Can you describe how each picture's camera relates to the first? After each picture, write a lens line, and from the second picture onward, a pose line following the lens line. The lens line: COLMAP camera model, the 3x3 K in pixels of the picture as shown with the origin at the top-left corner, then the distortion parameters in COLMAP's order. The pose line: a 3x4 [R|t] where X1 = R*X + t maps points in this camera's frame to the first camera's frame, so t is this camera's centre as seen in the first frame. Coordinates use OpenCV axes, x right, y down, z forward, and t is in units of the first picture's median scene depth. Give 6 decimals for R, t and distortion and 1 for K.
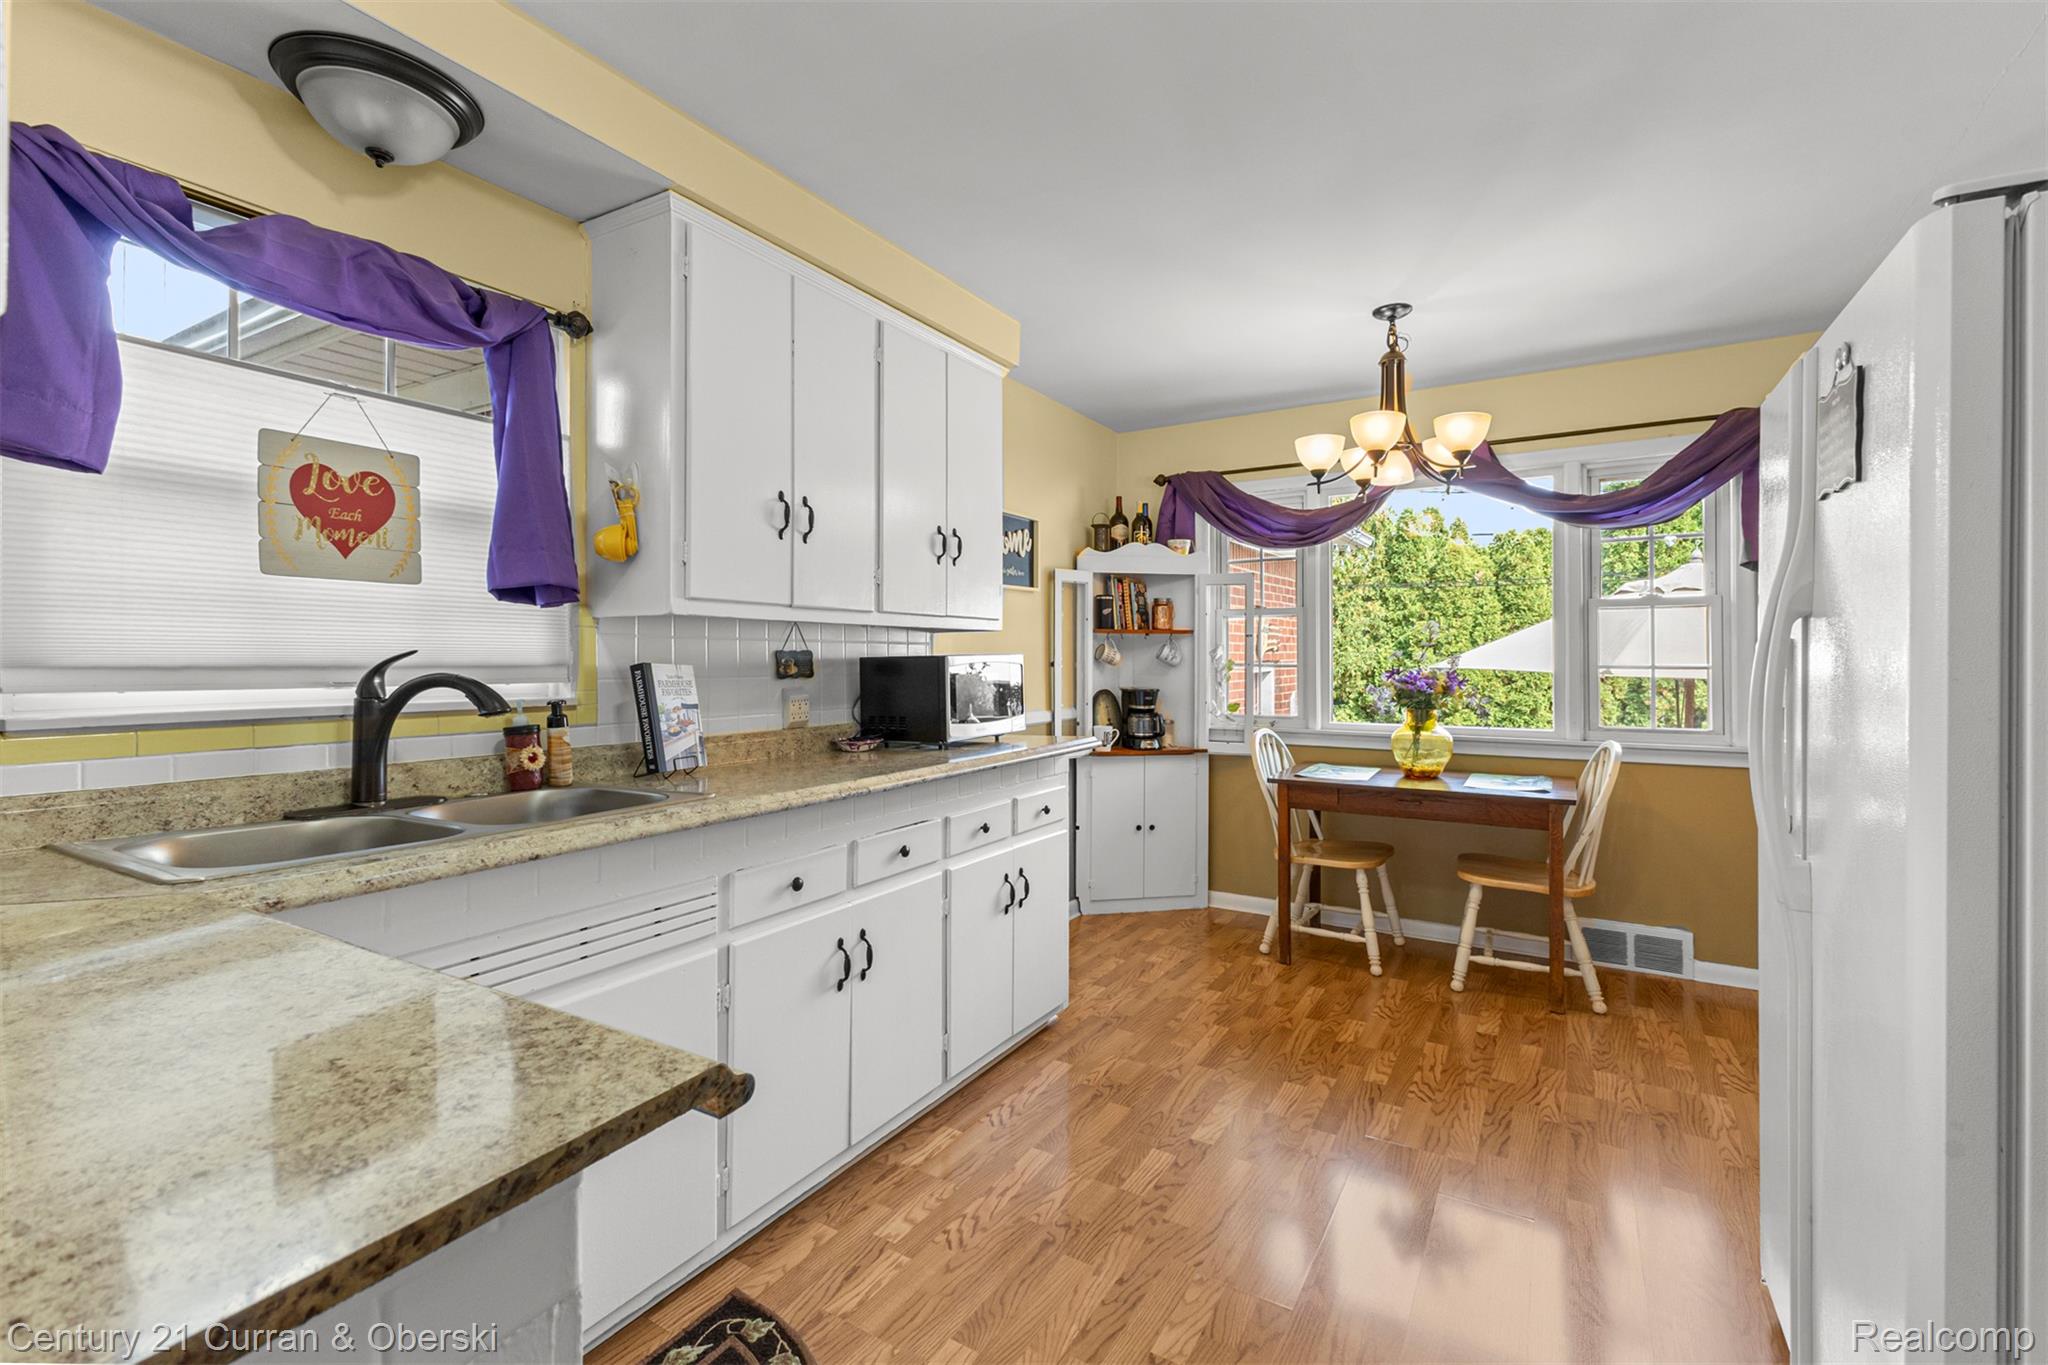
lens RADIAL K [[896.0, 0, 1017.7], [0, 896.0, 655.8], [0, 0, 1]] dist [0.001688, 0.000295]
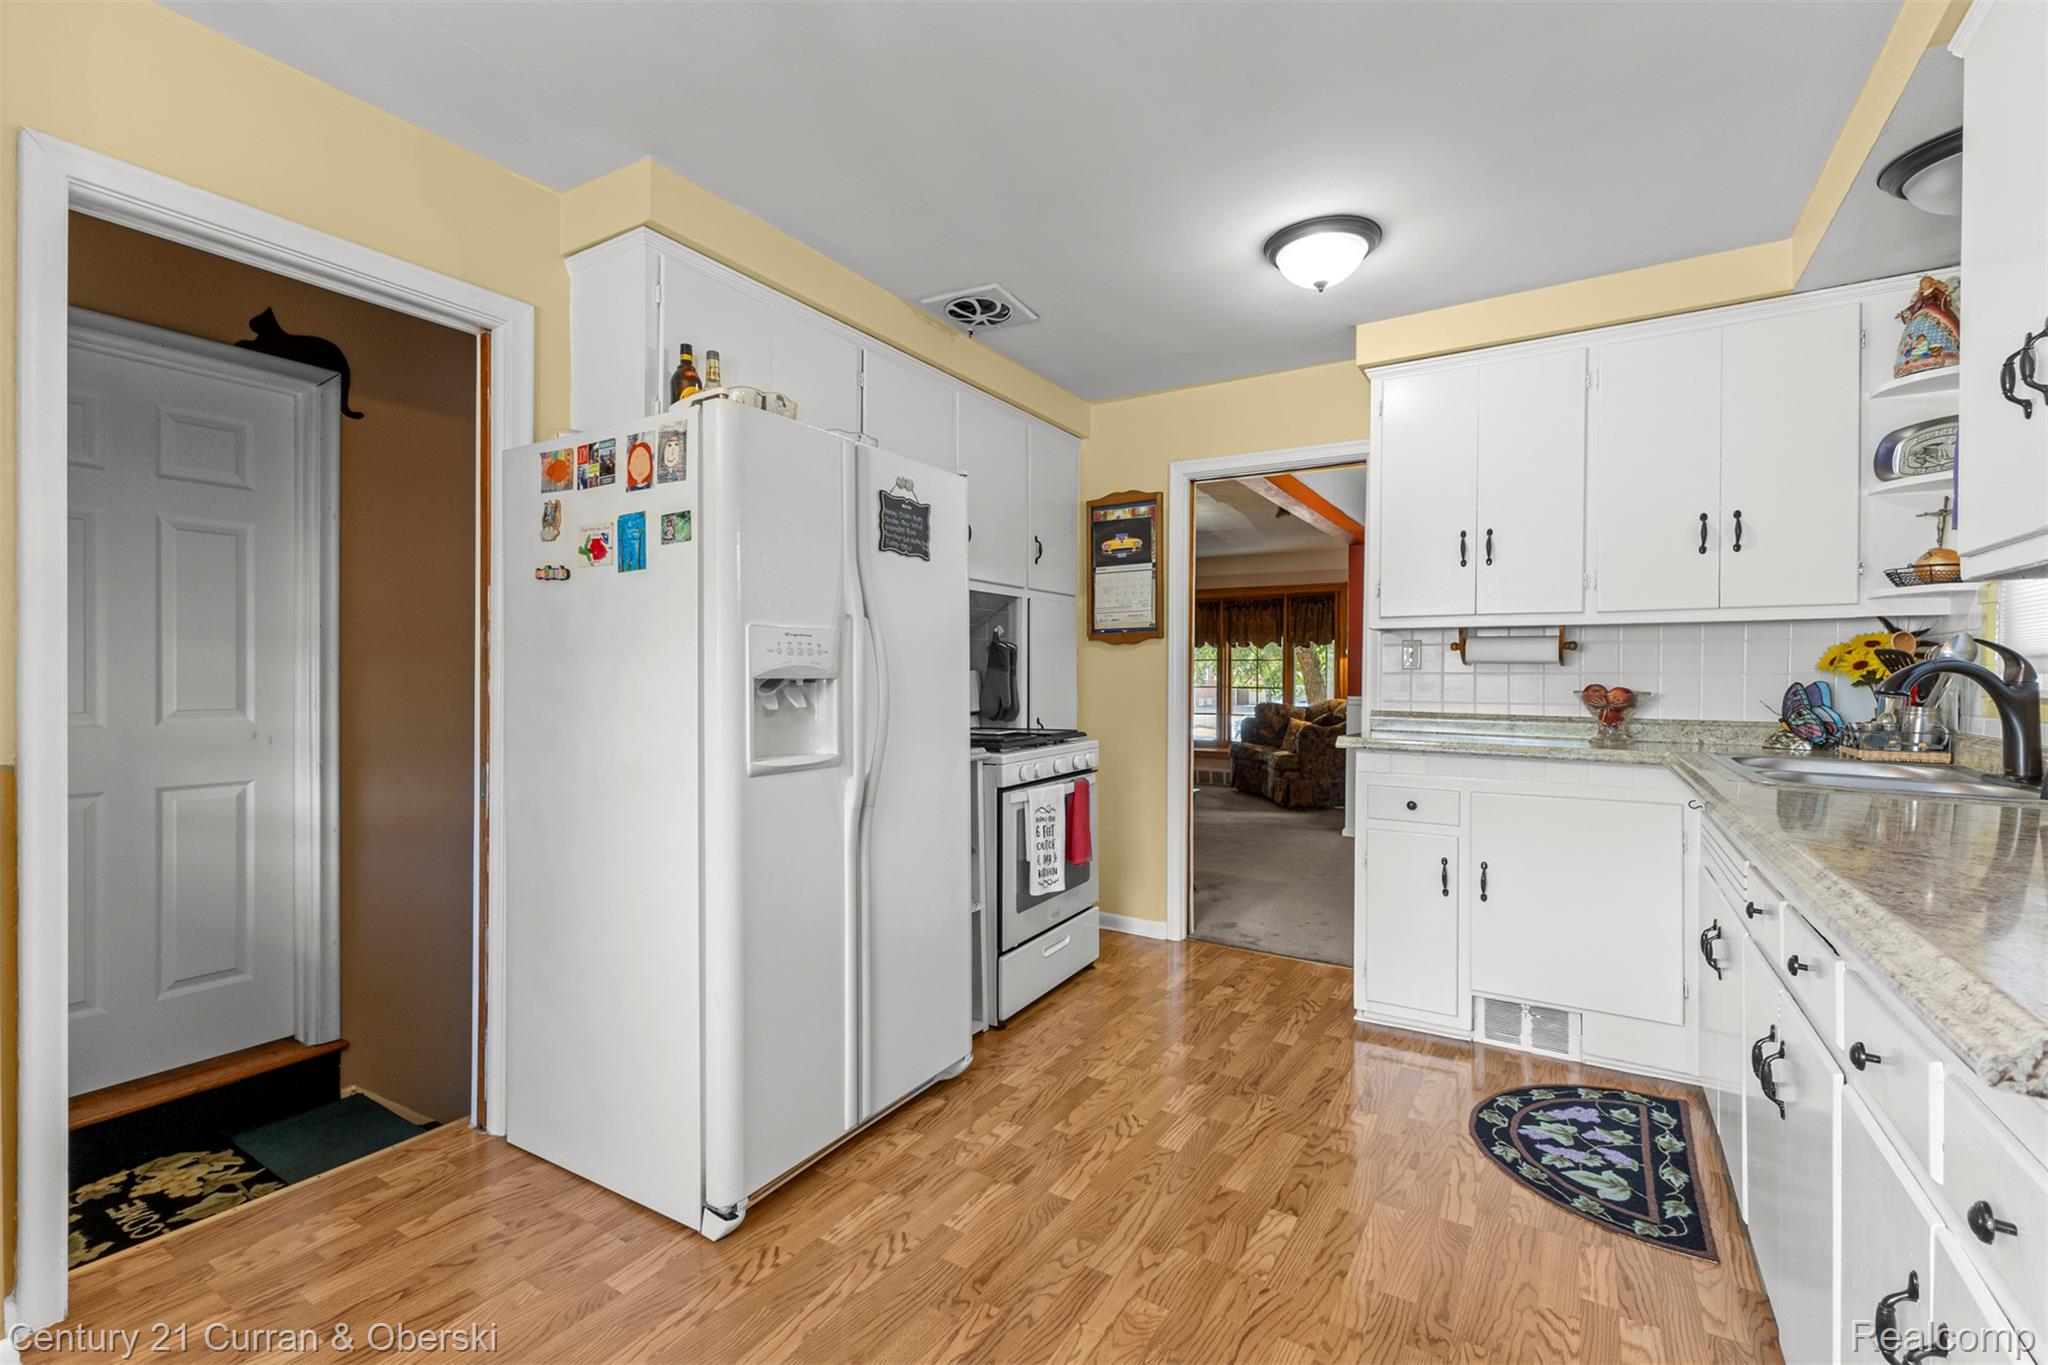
lens RADIAL K [[884.1, 0, 1017.5], [0, 884.1, 681.5], [0, 0, 1]] dist [0.005943, 0.000292]
pose [[-0.999795, -0.004615, 0.019739, 0.417572], [-0.004570, 0.999987, 0.002342, 0.041722], [-0.019750, 0.002251, -0.999802, 1.815799]]
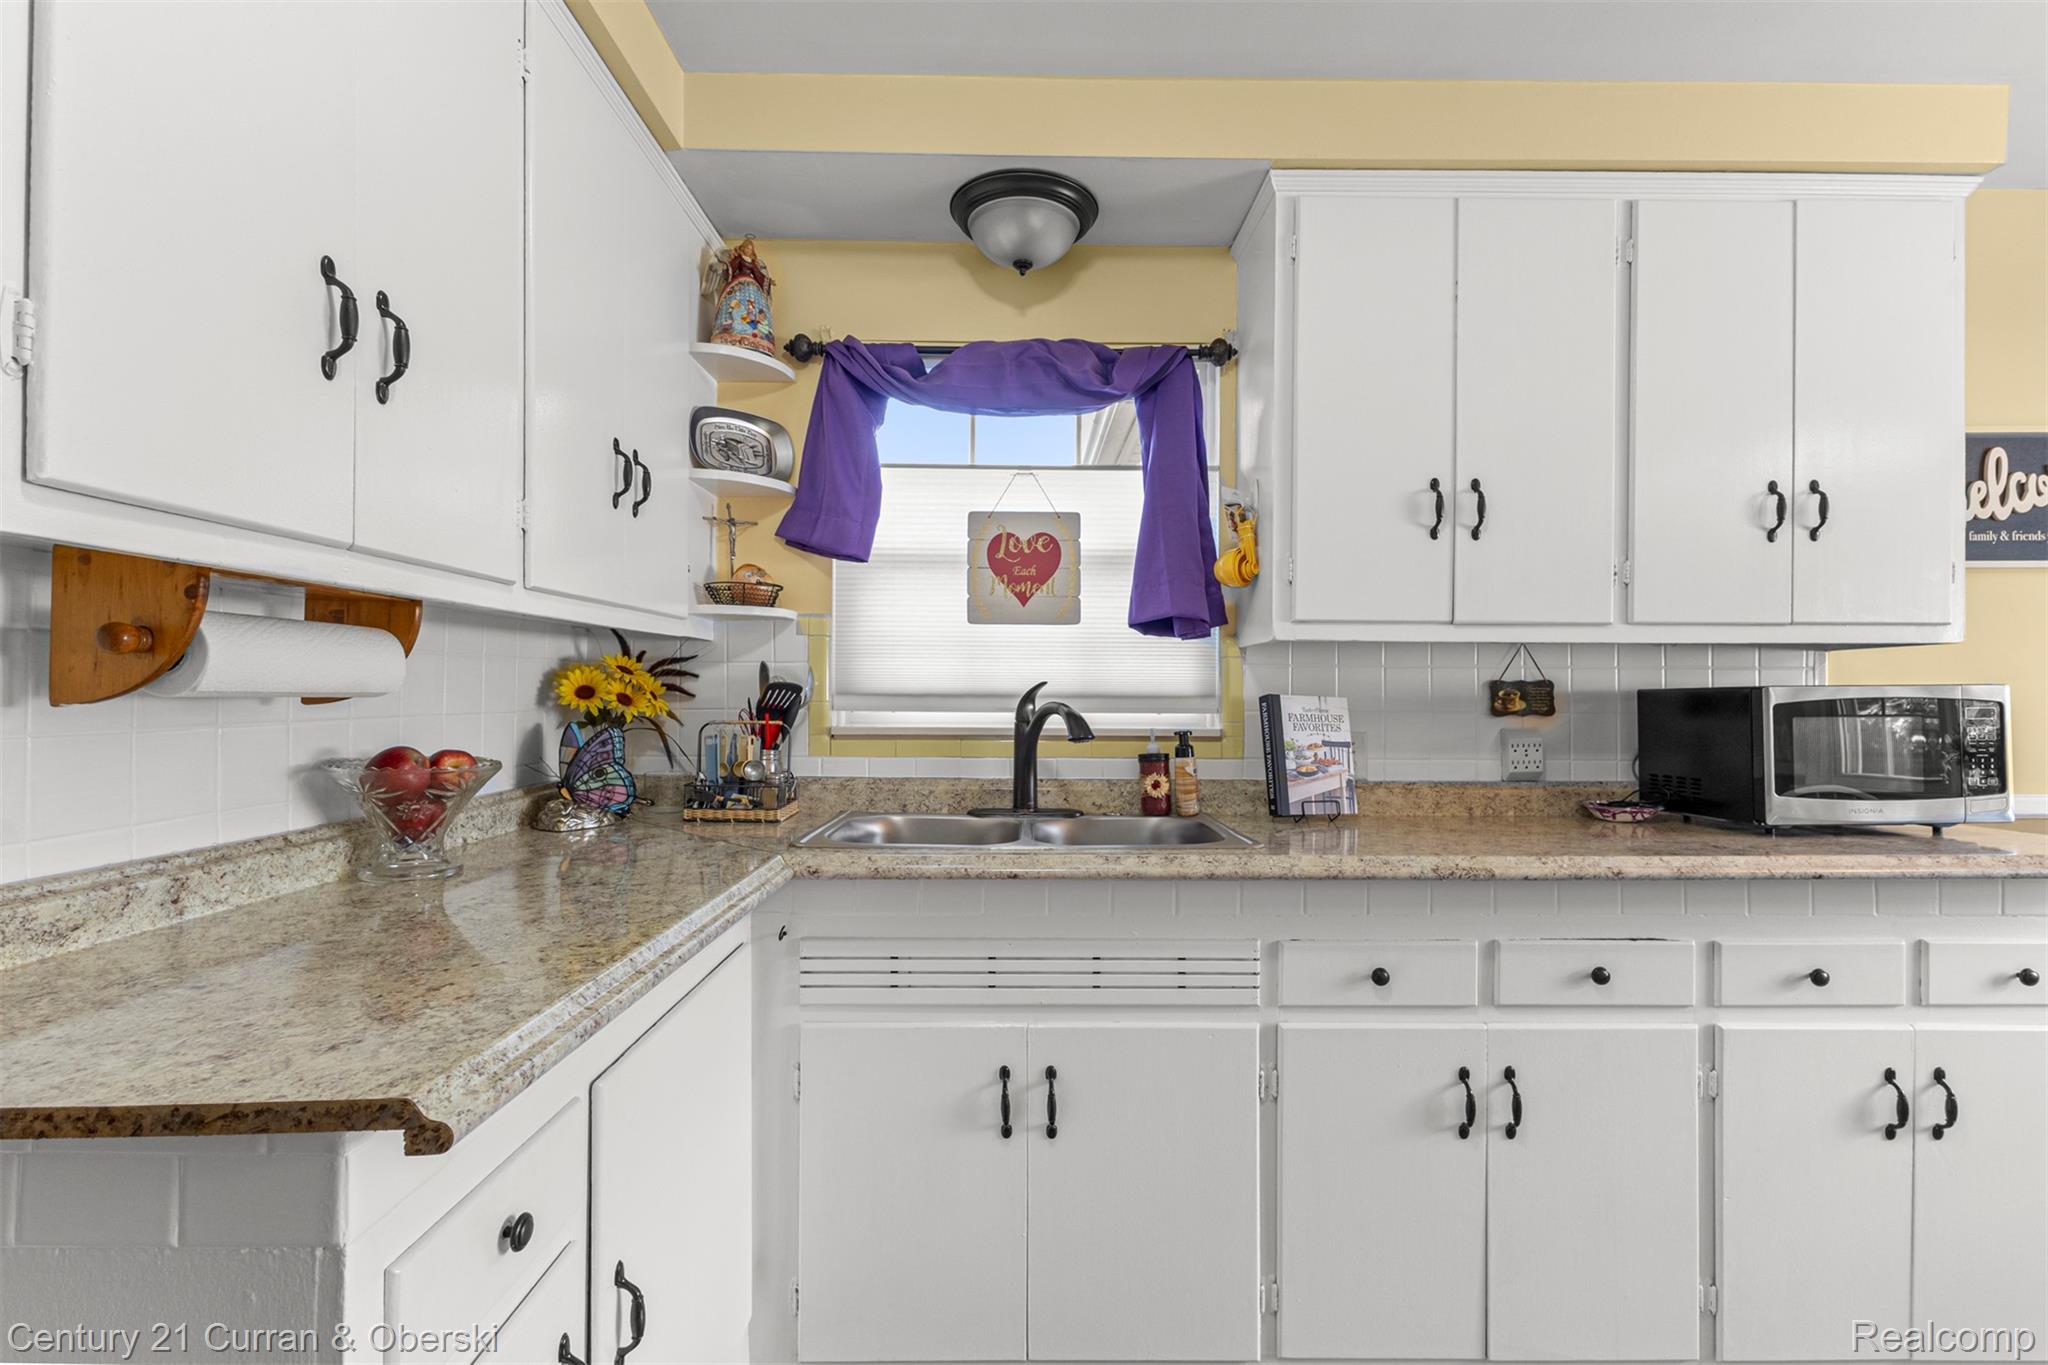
lens RADIAL K [[894.0, 0, 1023.0], [0, 894.0, 692.5], [0, 0, 1]] dist [0.003433, 0.000235]
pose [[0.523537, 0.003033, -0.851998, 0.252731], [-0.000996, 0.999995, 0.002949, 0.003934], [0.852002, -0.000695, 0.523537, 0.319301]]
